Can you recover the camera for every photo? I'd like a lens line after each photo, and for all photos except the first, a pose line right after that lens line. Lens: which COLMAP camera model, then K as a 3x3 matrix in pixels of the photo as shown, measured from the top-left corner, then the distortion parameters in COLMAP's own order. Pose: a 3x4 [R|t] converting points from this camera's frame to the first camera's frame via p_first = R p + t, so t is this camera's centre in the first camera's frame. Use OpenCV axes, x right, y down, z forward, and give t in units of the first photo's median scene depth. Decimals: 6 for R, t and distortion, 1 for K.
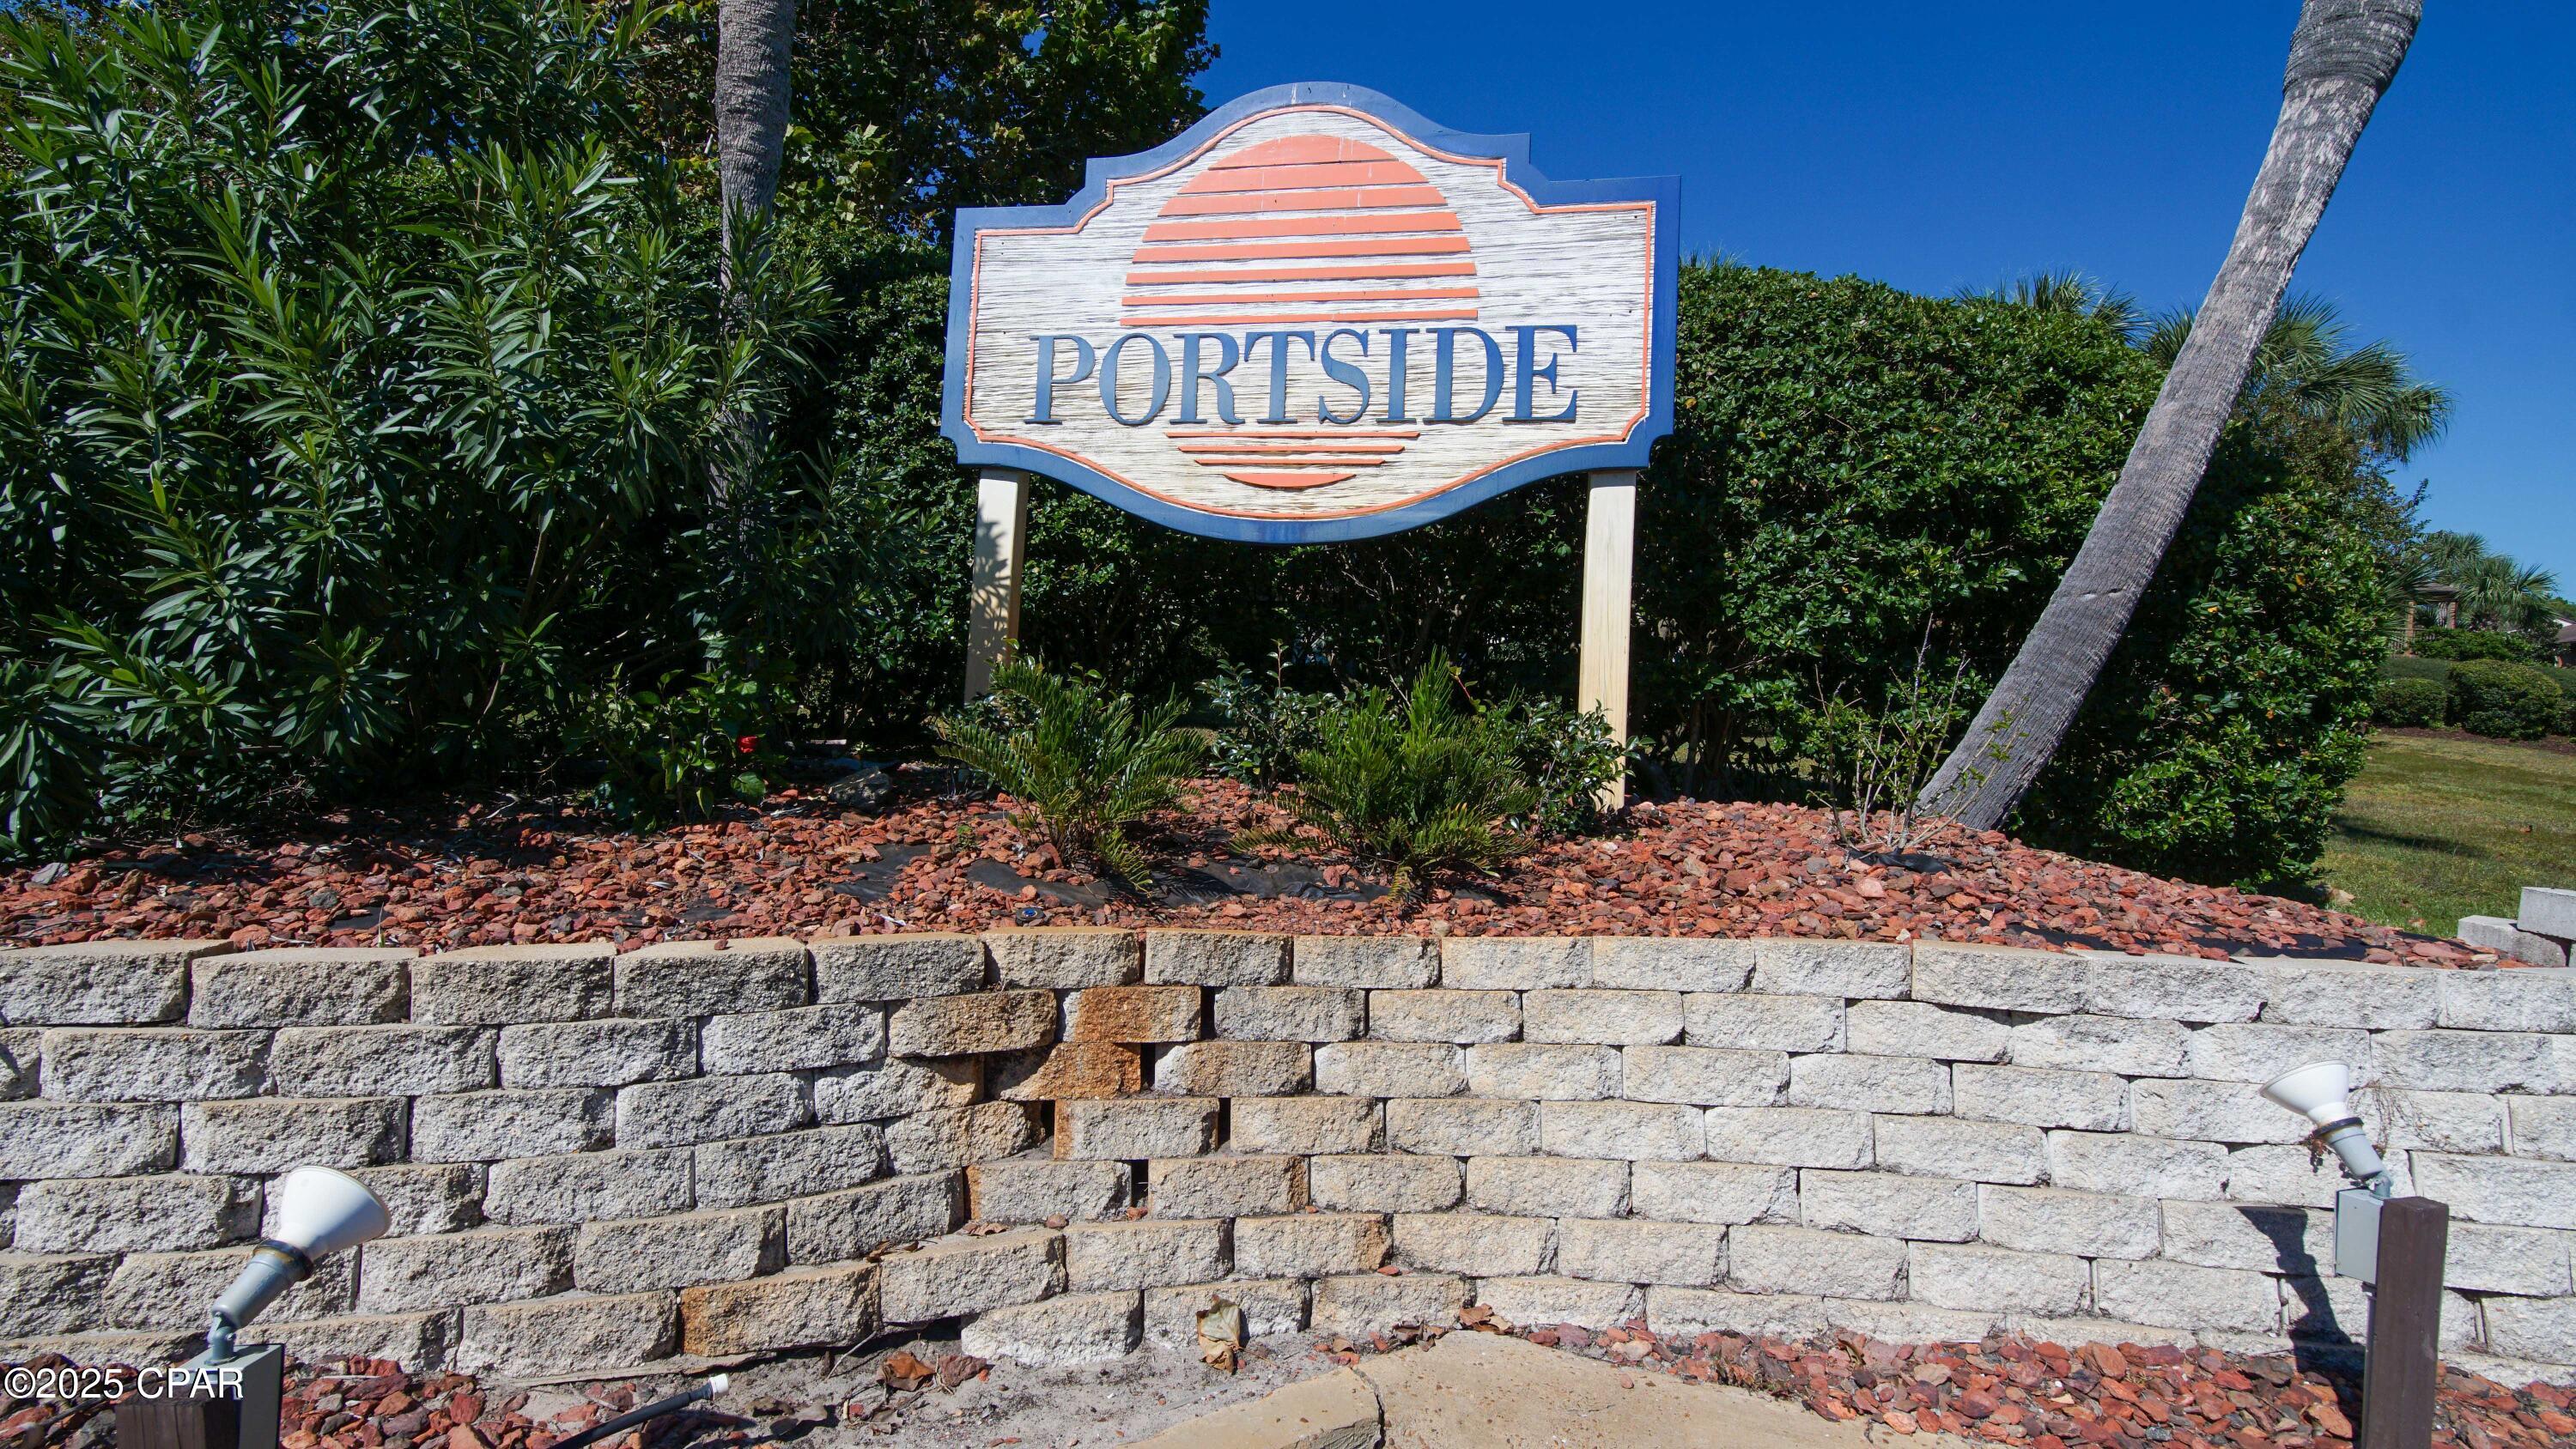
lens RADIAL K [[1148.4, 0, 1277.1], [0, 1148.4, 736.9], [0, 0, 1]] dist [-0.036777, 0.008119]
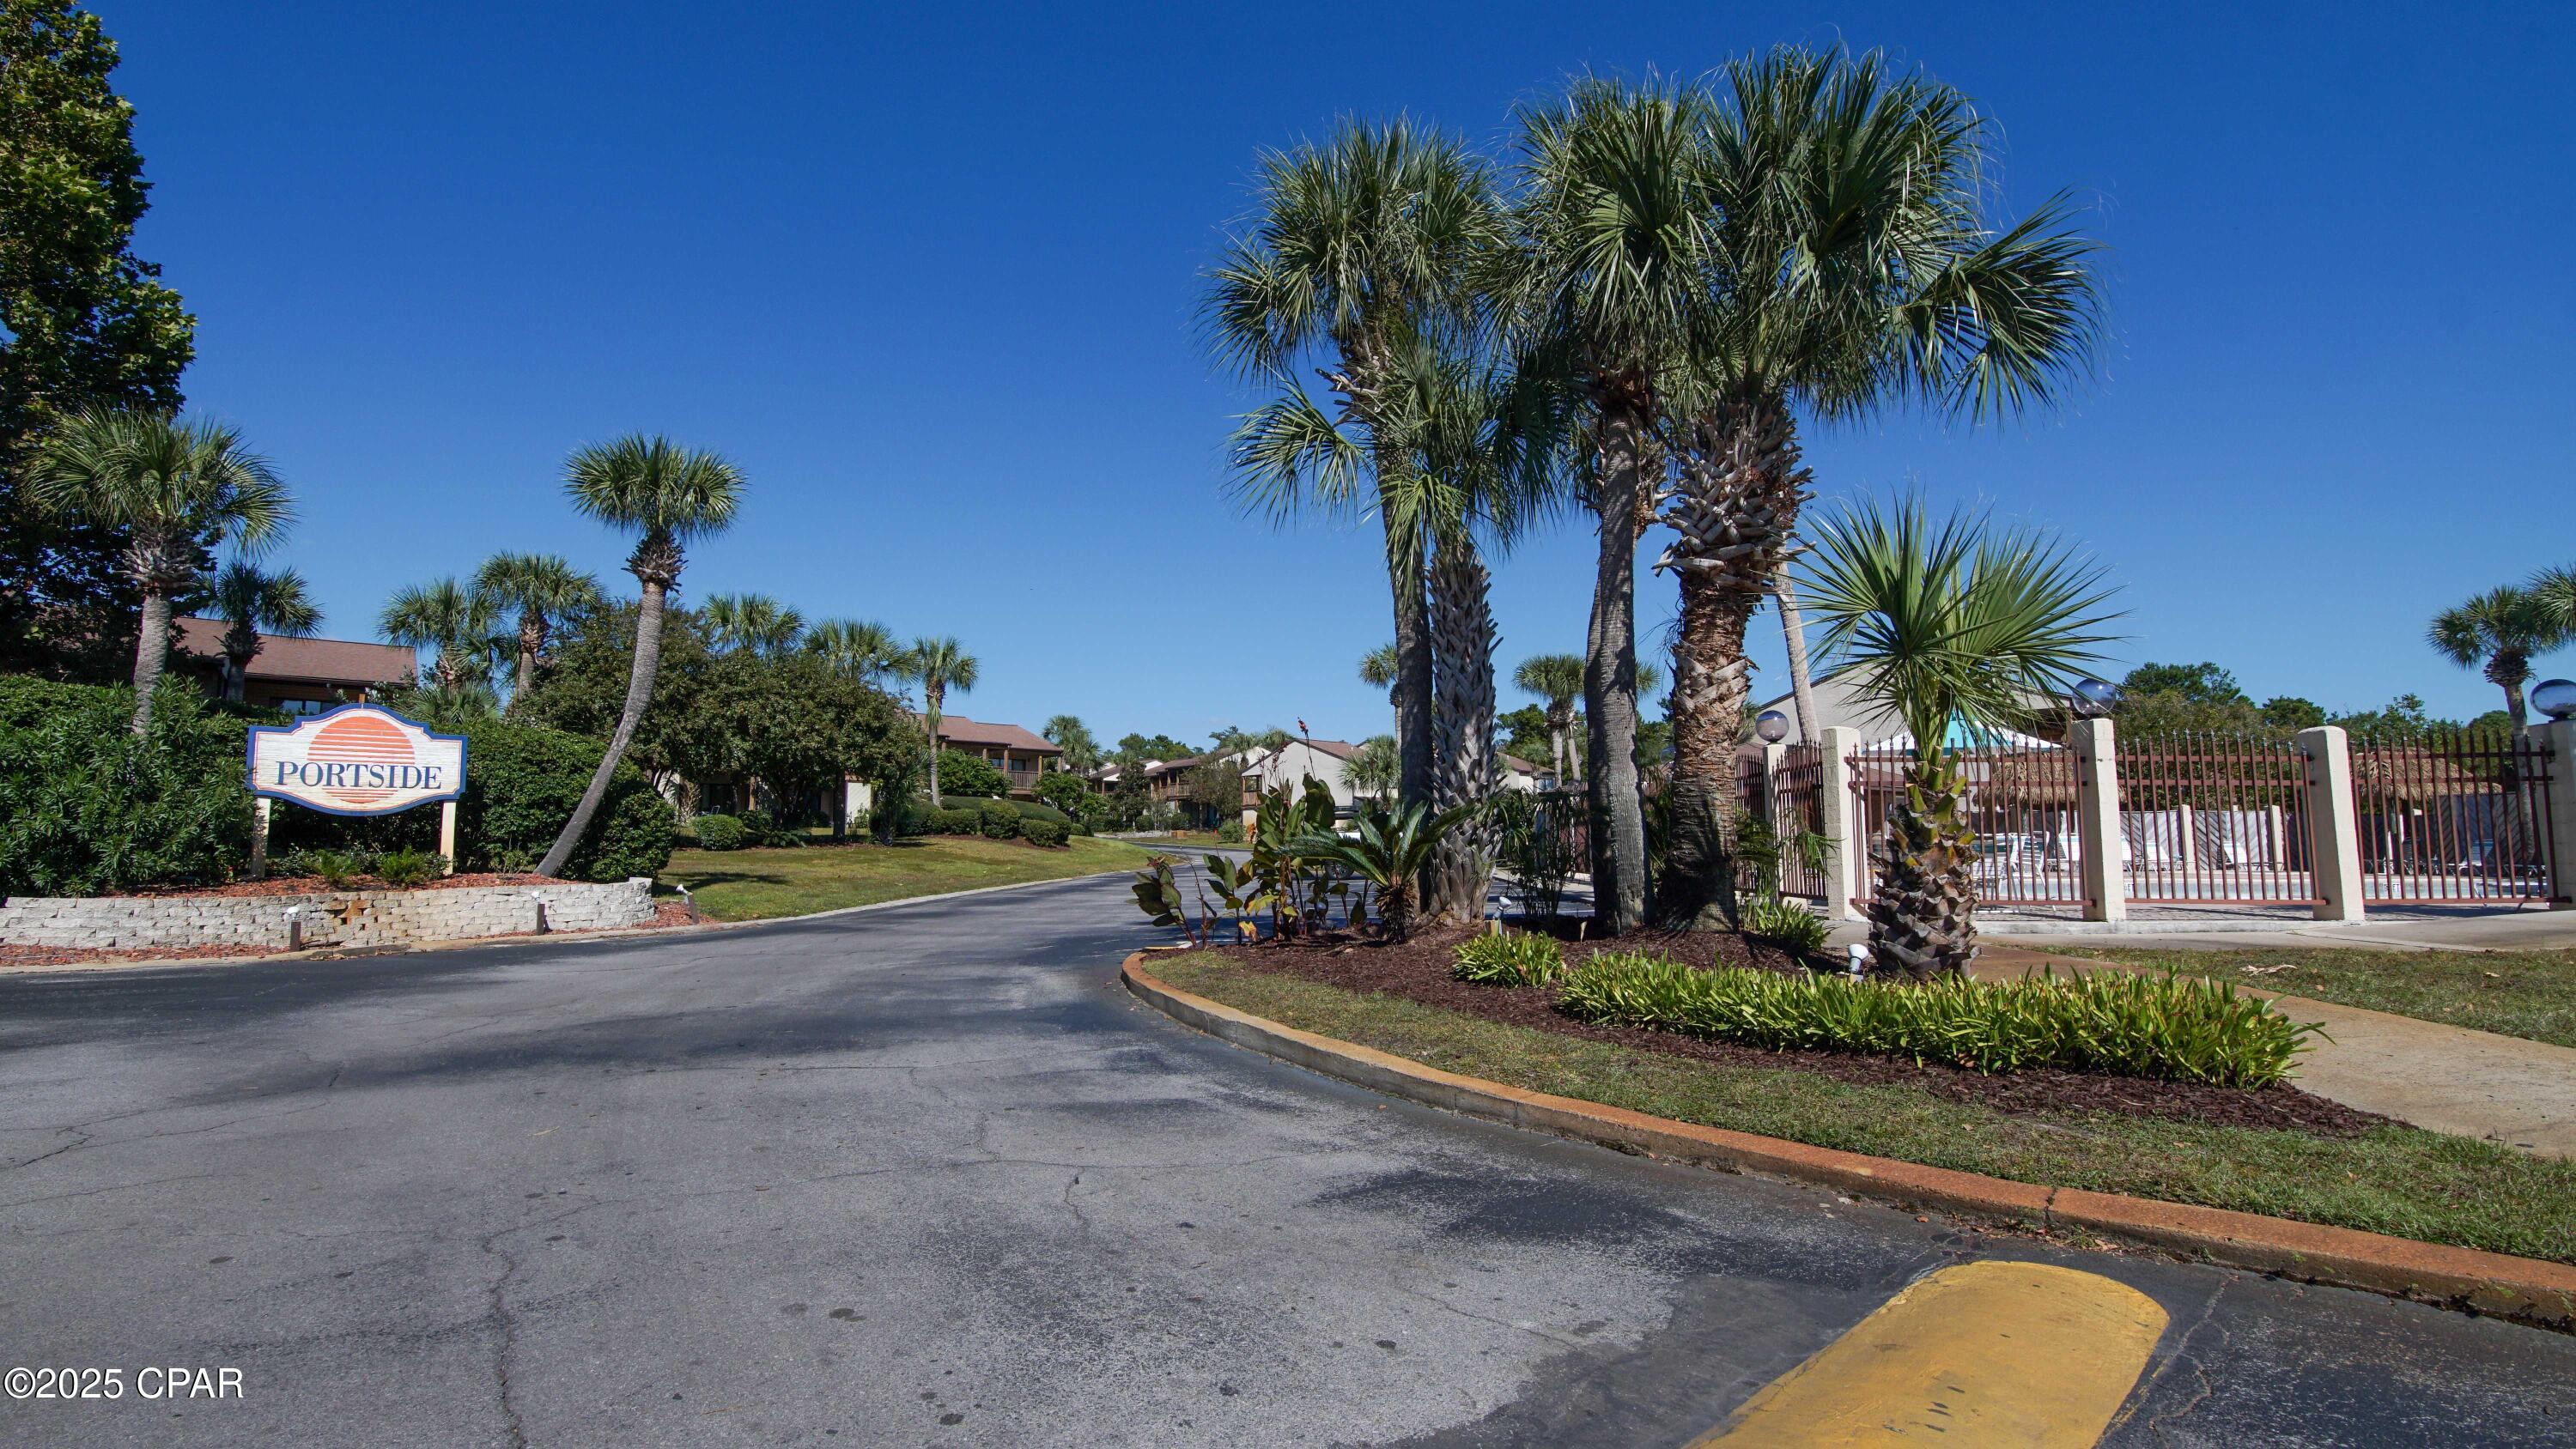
lens RADIAL K [[1148.4, 0, 1277.1], [0, 1148.4, 736.9], [0, 0, 1]] dist [-0.036777, 0.008119]
pose [[0.634106, 0.036513, 0.772384, -1.025002], [0.034212, 0.996581, -0.075199, -0.032377], [-0.772489, 0.074109, 0.630689, -4.110764]]
